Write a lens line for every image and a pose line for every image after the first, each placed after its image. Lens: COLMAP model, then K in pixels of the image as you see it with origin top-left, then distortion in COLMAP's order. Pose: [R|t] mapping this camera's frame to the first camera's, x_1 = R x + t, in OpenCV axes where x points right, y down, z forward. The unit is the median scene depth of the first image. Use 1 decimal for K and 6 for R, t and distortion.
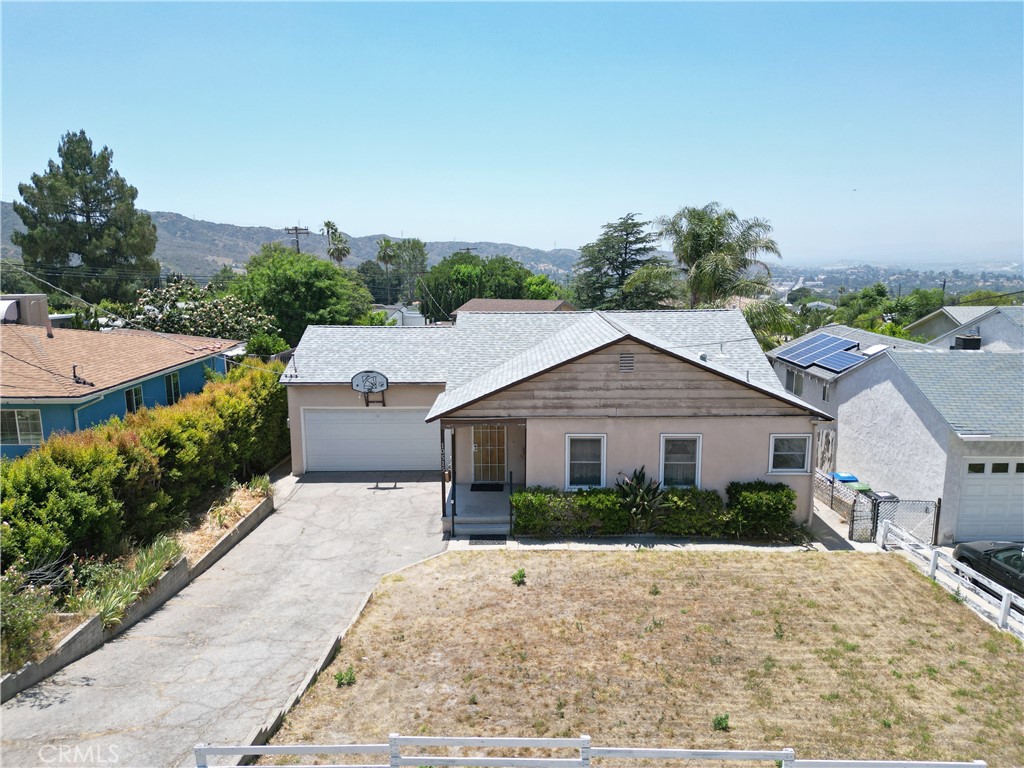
lens RADIAL K [[788.3, 0, 508.2], [0, 788.3, 385.6], [0, 0, 1]] dist [0.075162, -0.085596]
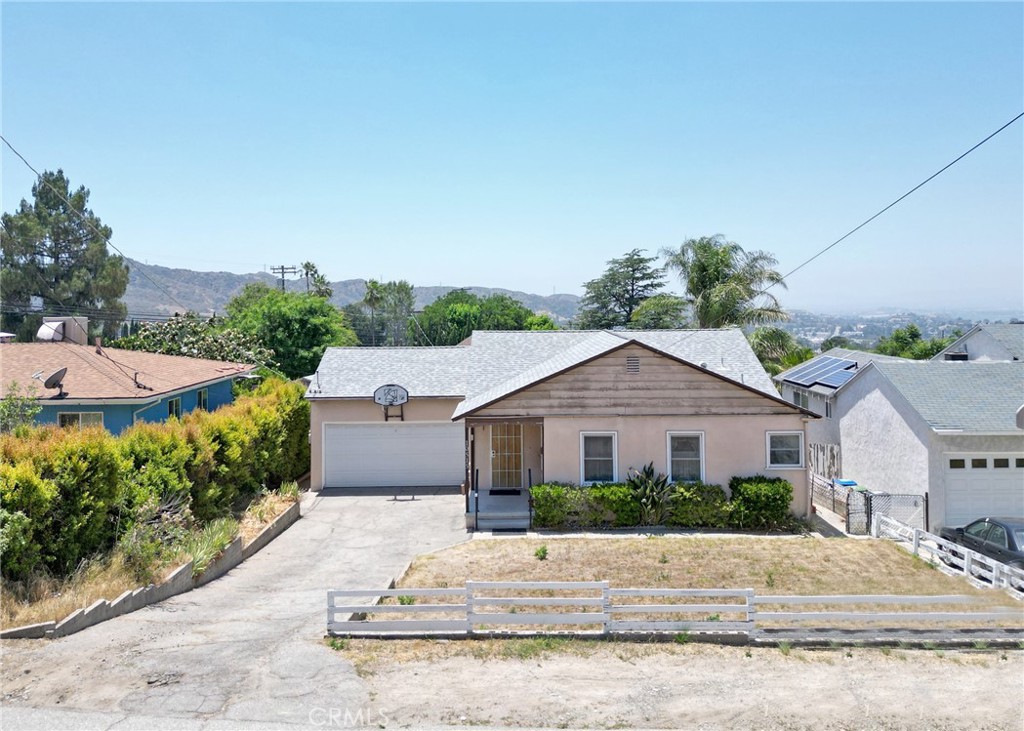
lens RADIAL K [[939.4, 0, 492.9], [0, 939.4, 261.1], [0, 0, 1]] dist [0.064268, -0.032121]
pose [[0.999984, -0.002560, -0.005122, -0.040158], [0.001431, 0.977839, -0.209354, 0.103165], [0.005544, 0.209344, 0.977826, -0.328338]]
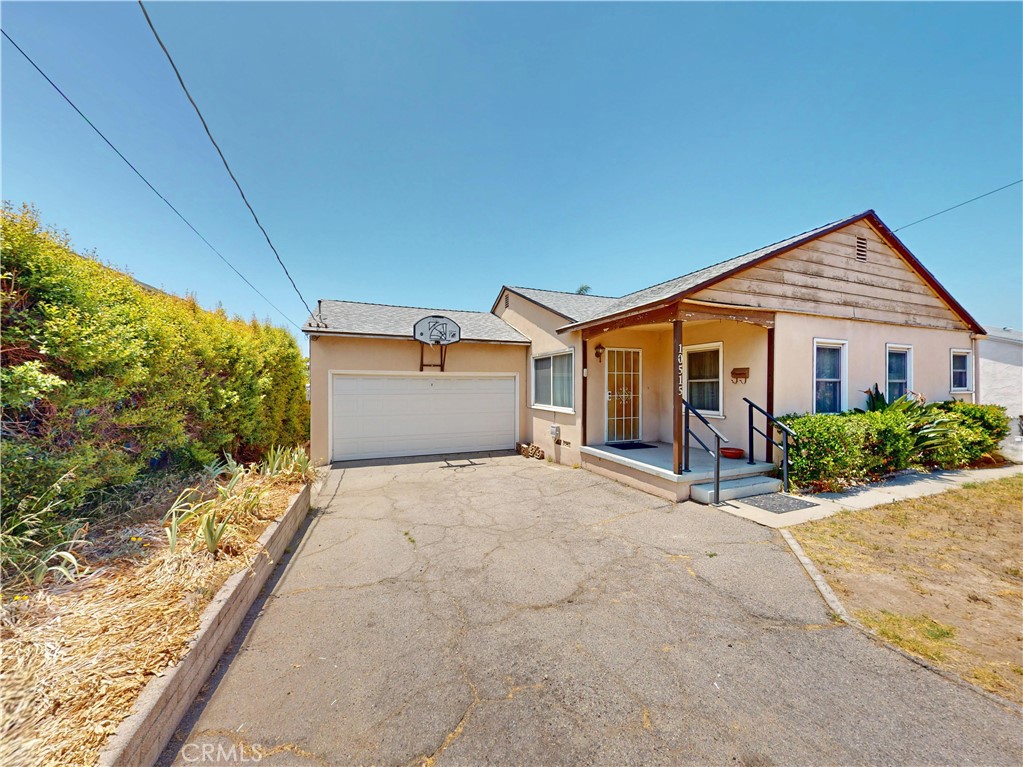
lens RADIAL K [[366.9, 0, 510.1], [0, 366.9, 387.3], [0, 0, 1]] dist [-0.002208, -0.000095]
pose [[0.918600, 0.010771, 0.395041, -0.312001], [0.063525, 0.982605, -0.174507, 0.145685], [-0.390048, 0.185397, 0.901937, 0.812624]]
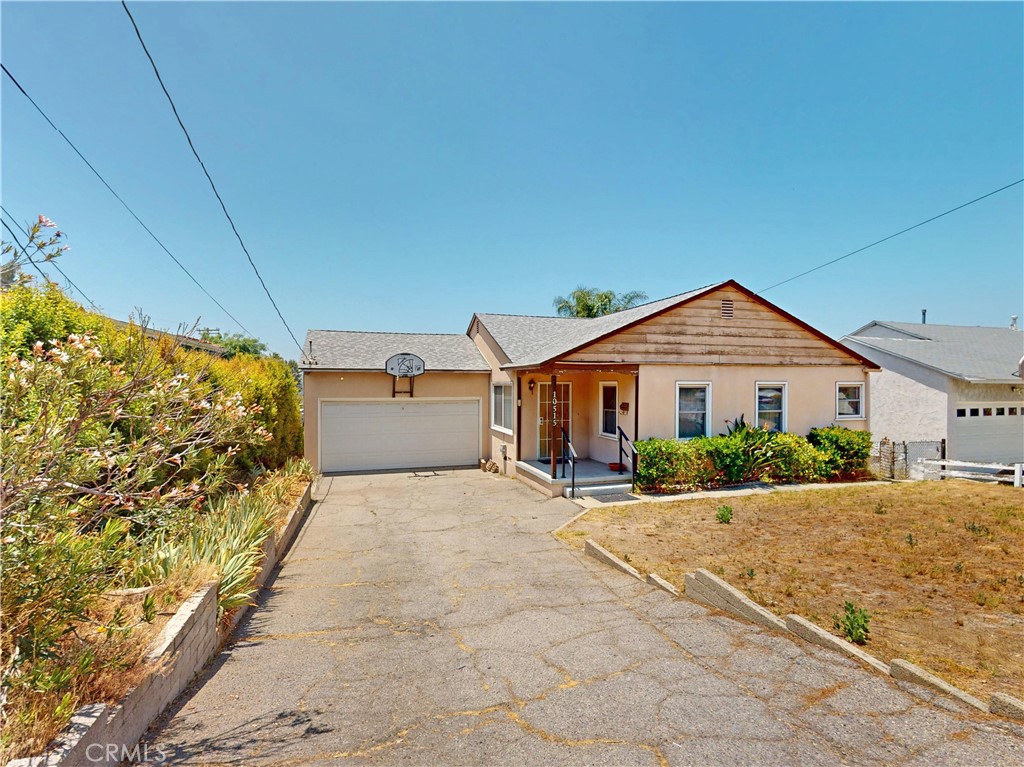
lens RADIAL K [[523.6, 0, 517.3], [0, 523.6, 393.8], [0, 0, 1]] dist [0.002215, -0.000774]
pose [[0.941528, 0.007459, 0.336852, -0.322201], [0.050877, 0.985144, -0.164020, 0.170397], [-0.333072, 0.171568, 0.927161, 0.474290]]
